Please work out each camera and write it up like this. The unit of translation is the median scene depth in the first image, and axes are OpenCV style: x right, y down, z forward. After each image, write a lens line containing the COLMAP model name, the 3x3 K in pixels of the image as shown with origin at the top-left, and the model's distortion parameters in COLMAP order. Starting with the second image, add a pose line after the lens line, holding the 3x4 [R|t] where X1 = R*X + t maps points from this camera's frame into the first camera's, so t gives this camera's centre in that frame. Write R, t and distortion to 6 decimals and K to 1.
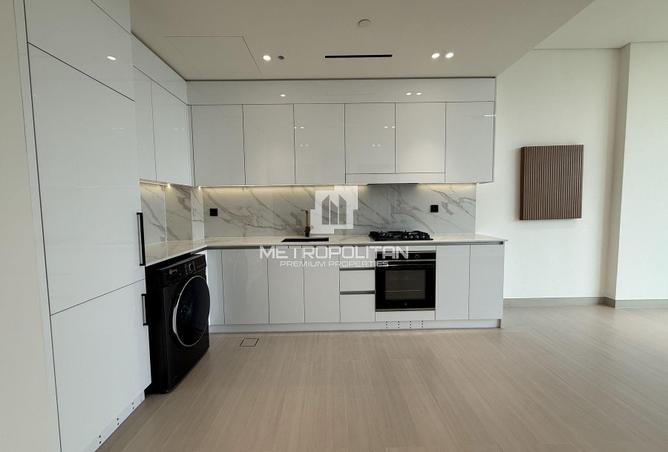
lens RADIAL K [[271.8, 0, 325.6], [0, 271.8, 222.9], [0, 0, 1]] dist [0.000671, -0.000439]
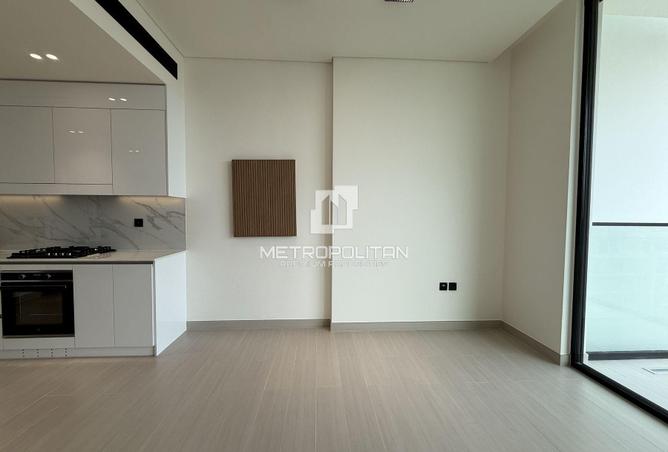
lens RADIAL K [[271.8, 0, 325.6], [0, 271.8, 222.9], [0, 0, 1]] dist [0.000671, -0.000439]
pose [[0.998820, 0.017739, 0.045204, 0.999257], [-0.015736, 0.998895, -0.044291, -0.021183], [-0.045940, 0.043528, 0.997995, 0.047126]]
